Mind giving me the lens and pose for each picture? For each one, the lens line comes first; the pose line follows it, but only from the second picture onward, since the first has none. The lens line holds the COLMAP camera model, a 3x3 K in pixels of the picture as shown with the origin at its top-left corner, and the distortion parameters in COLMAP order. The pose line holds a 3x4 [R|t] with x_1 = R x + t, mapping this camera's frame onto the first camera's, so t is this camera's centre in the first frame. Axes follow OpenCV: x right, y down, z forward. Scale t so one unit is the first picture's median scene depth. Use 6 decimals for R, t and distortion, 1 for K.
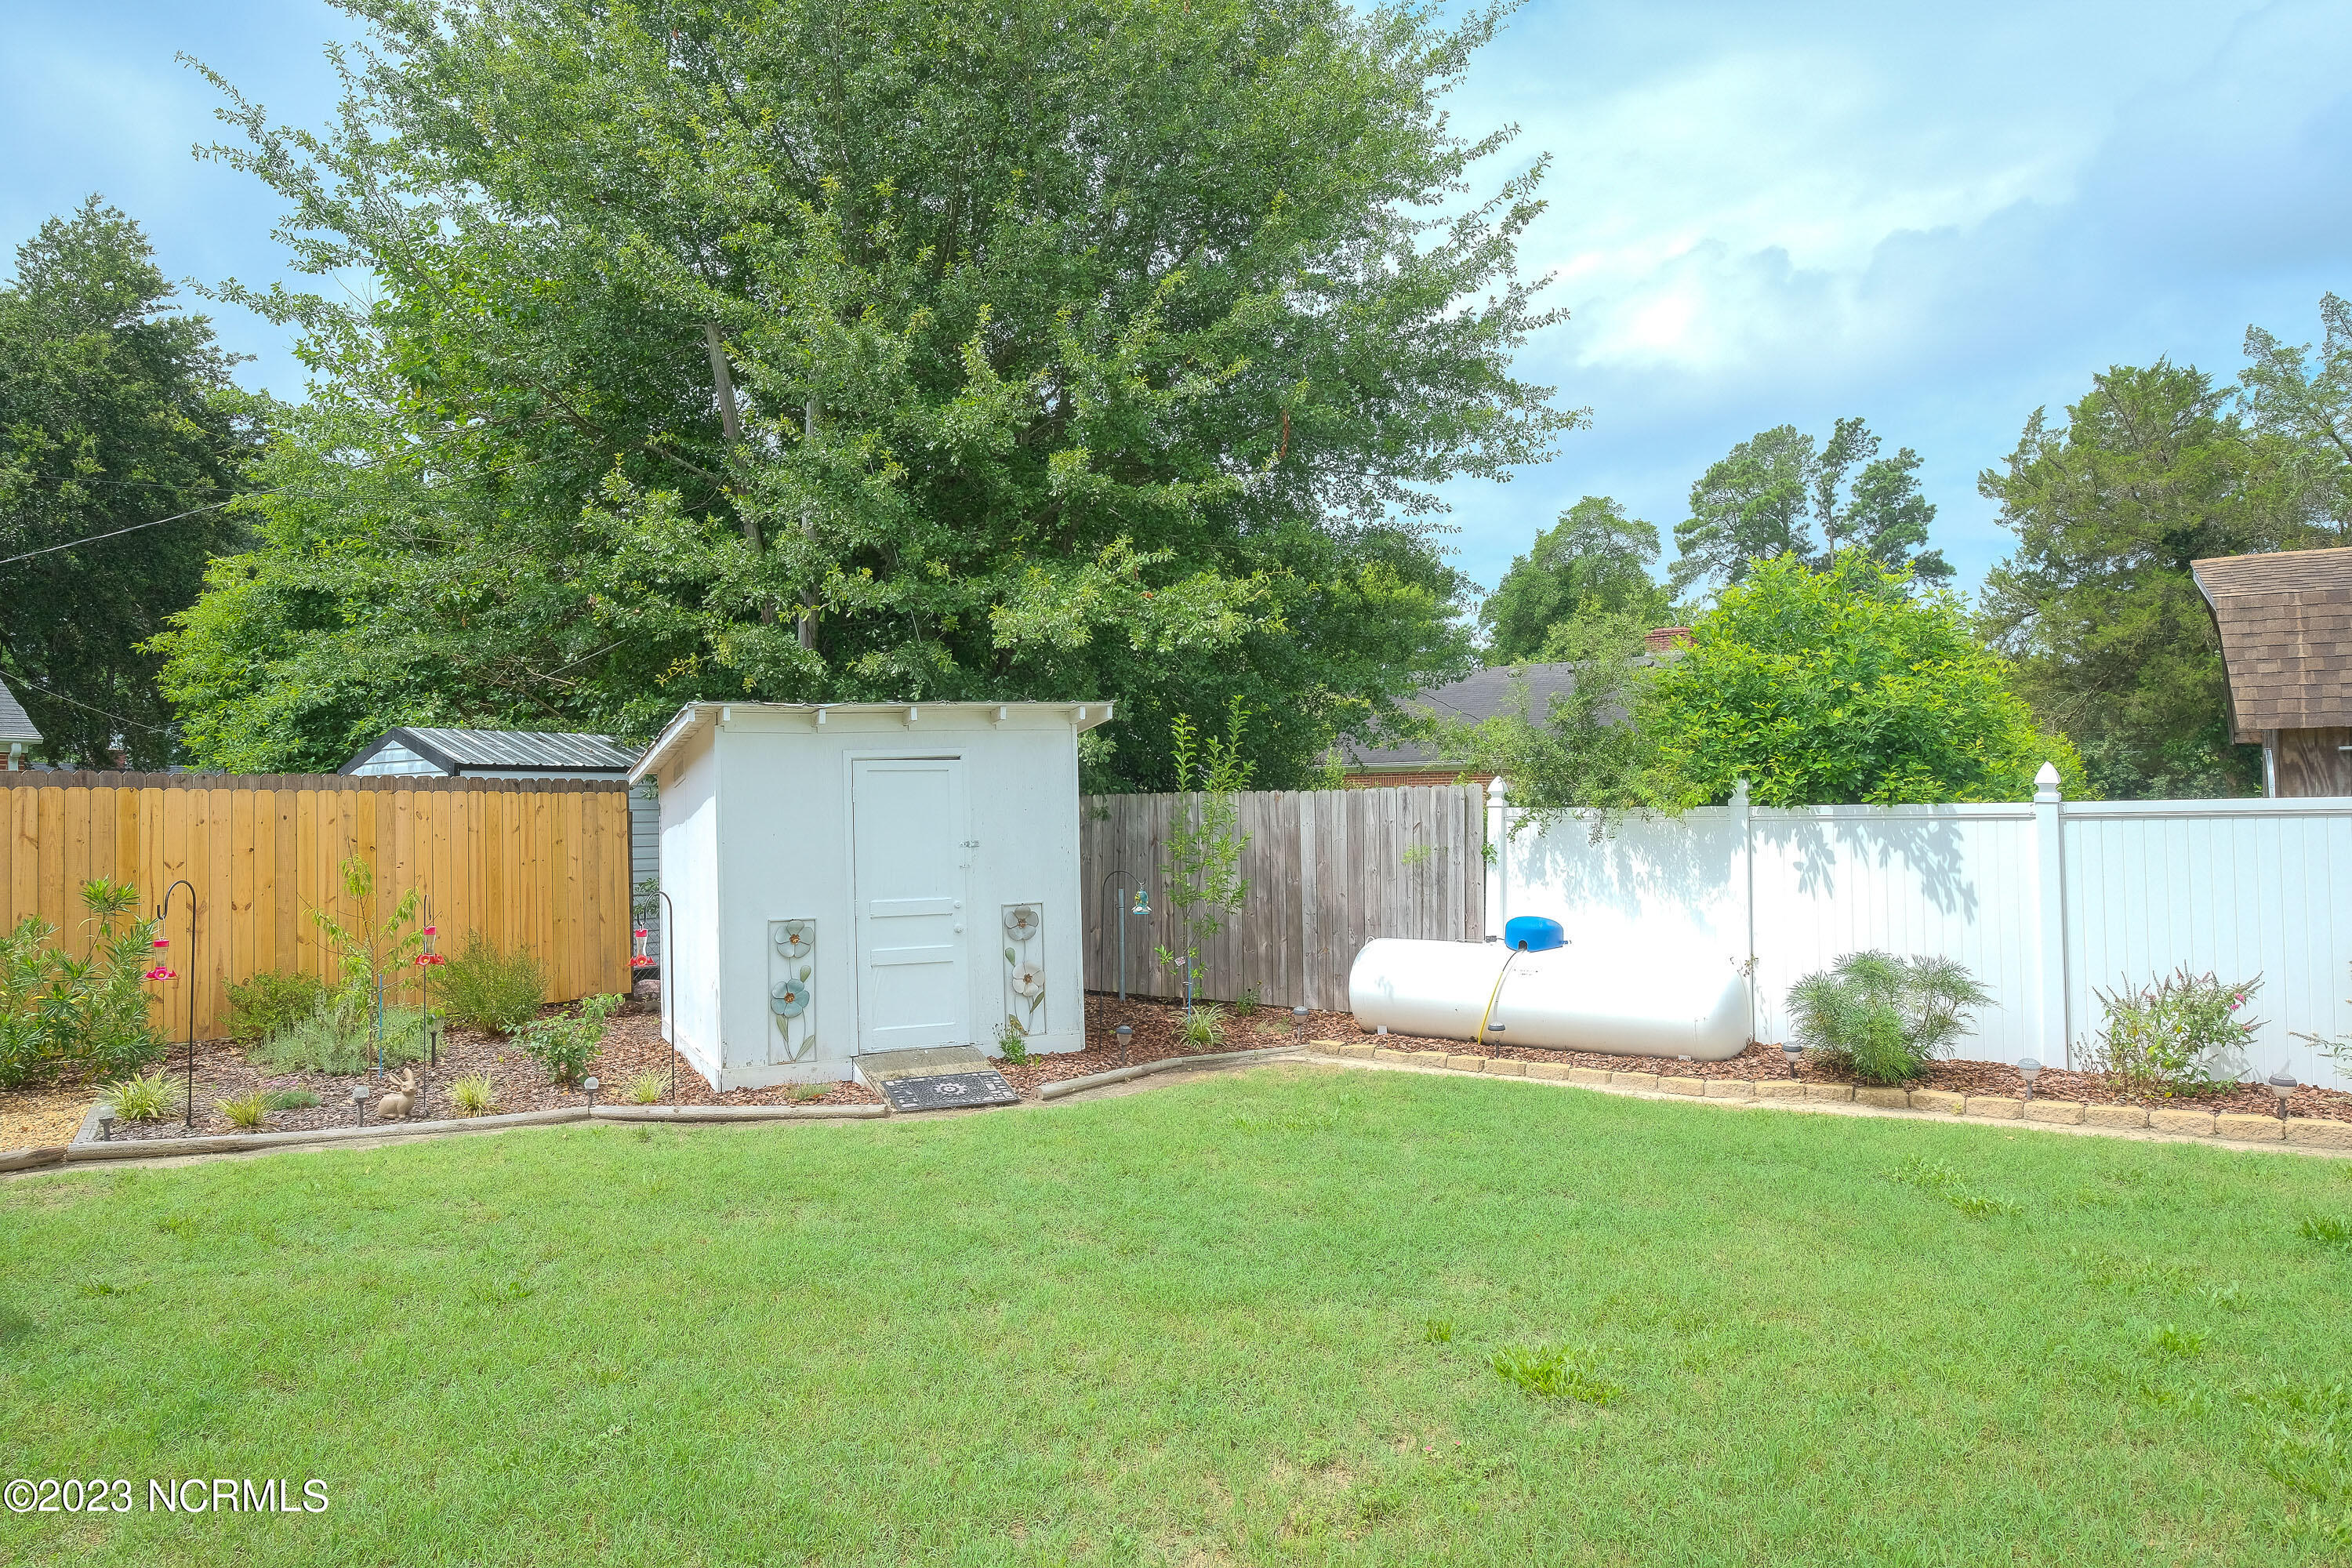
lens RADIAL K [[1450.0, 0, 1174.9], [0, 1450.0, 822.6], [0, 0, 1]] dist [-0.000962, -0.002931]
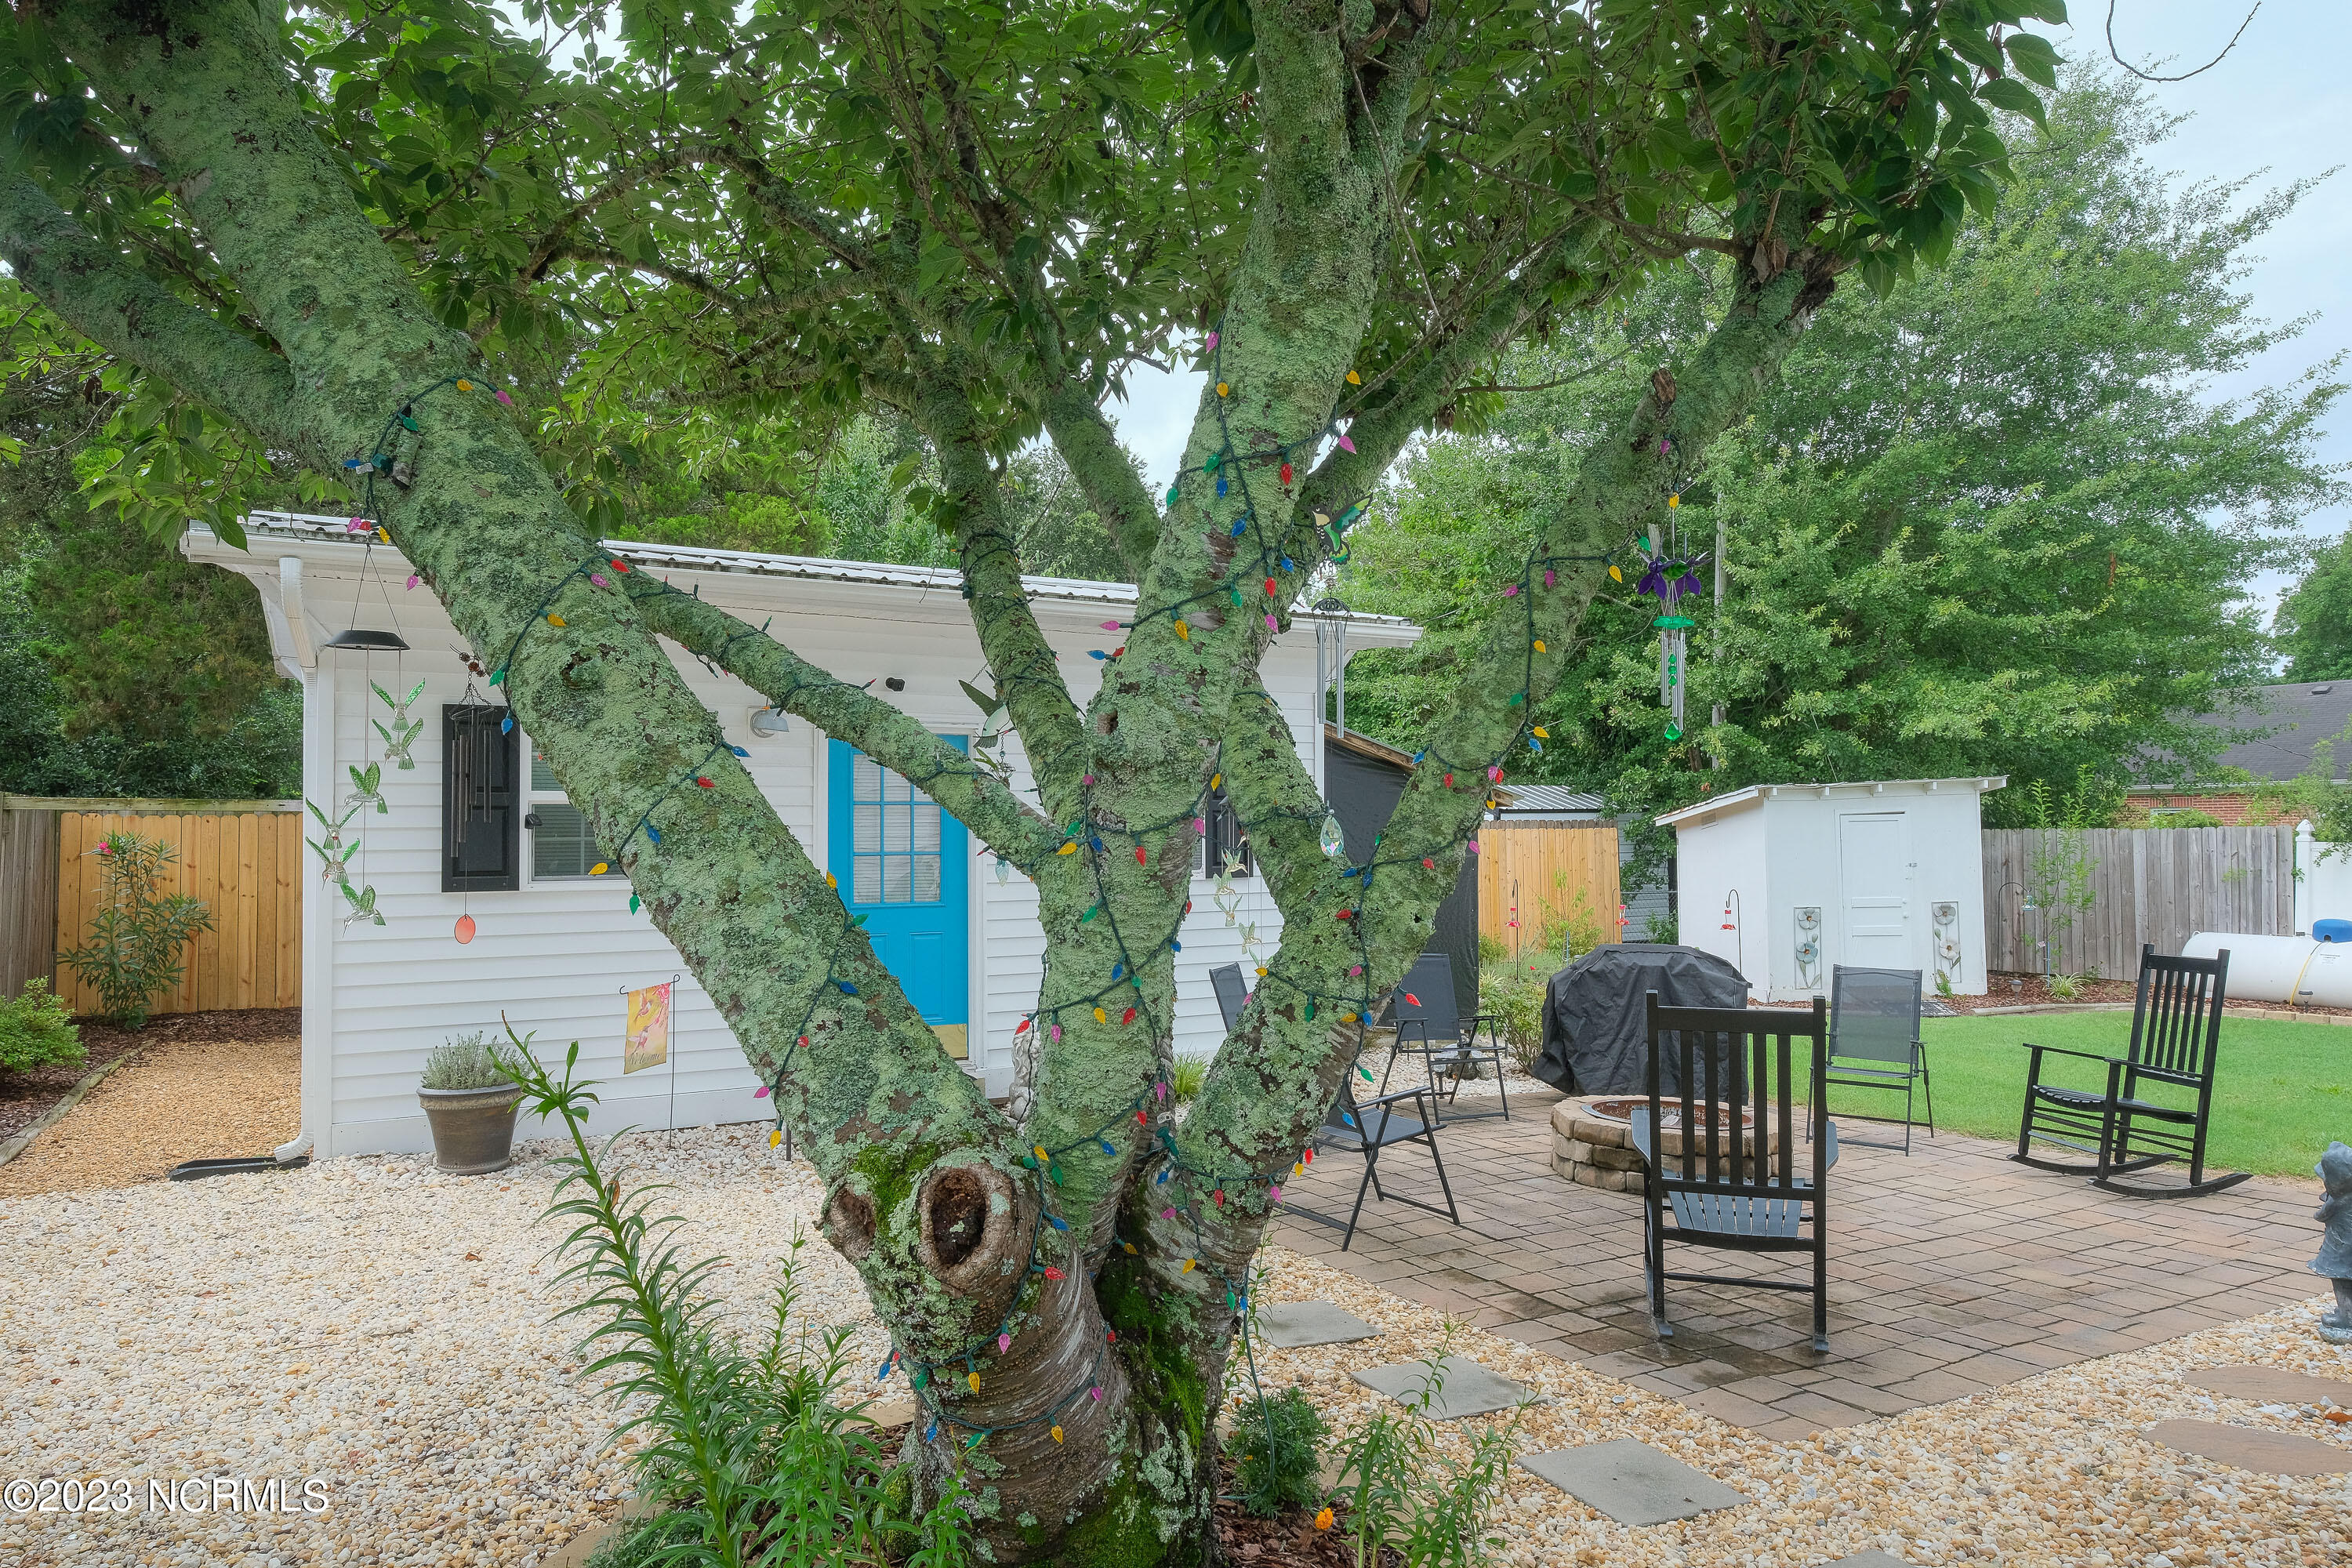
lens RADIAL K [[1450.0, 0, 1174.9], [0, 1450.0, 822.6], [0, 0, 1]] dist [-0.000962, -0.002931]
pose [[0.904950, -0.001141, -0.425517, -0.174686], [-0.001973, 0.999974, -0.006877, -0.017727], [0.425514, 0.007063, 0.904924, -0.748008]]
